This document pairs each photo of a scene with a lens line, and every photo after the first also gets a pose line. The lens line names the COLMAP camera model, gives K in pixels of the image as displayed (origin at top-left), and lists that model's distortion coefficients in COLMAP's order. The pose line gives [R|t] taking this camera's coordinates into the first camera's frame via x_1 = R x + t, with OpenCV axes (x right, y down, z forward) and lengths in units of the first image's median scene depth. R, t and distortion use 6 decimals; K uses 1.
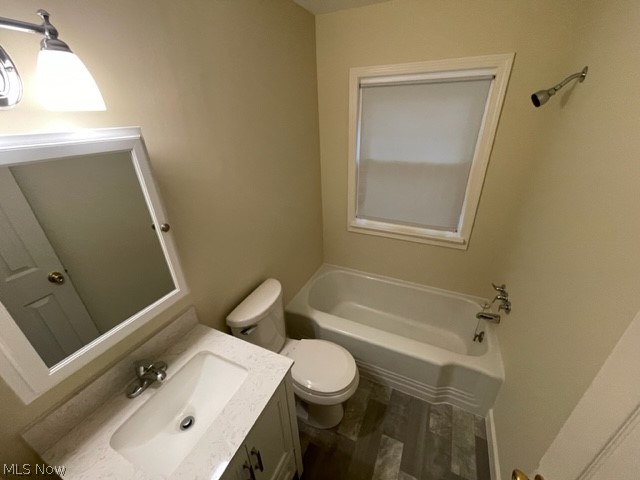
lens RADIAL K [[260.8, 0, 321.5], [0, 260.8, 238.9], [0, 0, 1]] dist [-0.000787, -0.000934]
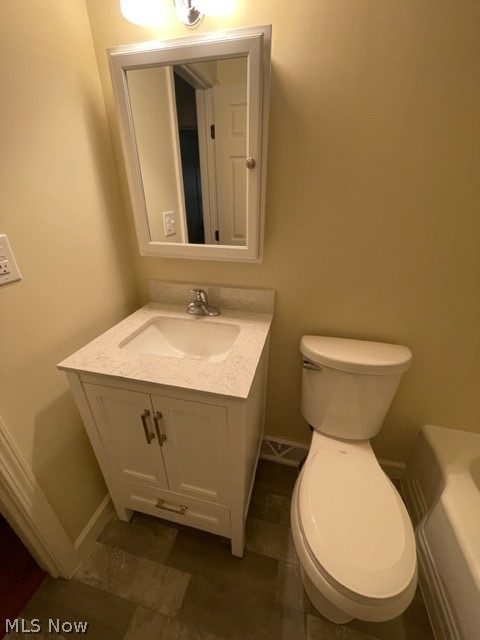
lens RADIAL K [[260.8, 0, 241.1], [0, 260.8, 319.5], [0, 0, 1]] dist [-0.000787, -0.000934]
pose [[0.195076, 0.456578, -0.868033, 0.373982], [-0.438824, 0.832141, 0.339080, 0.102740], [0.877142, 0.314768, 0.362689, 0.728281]]
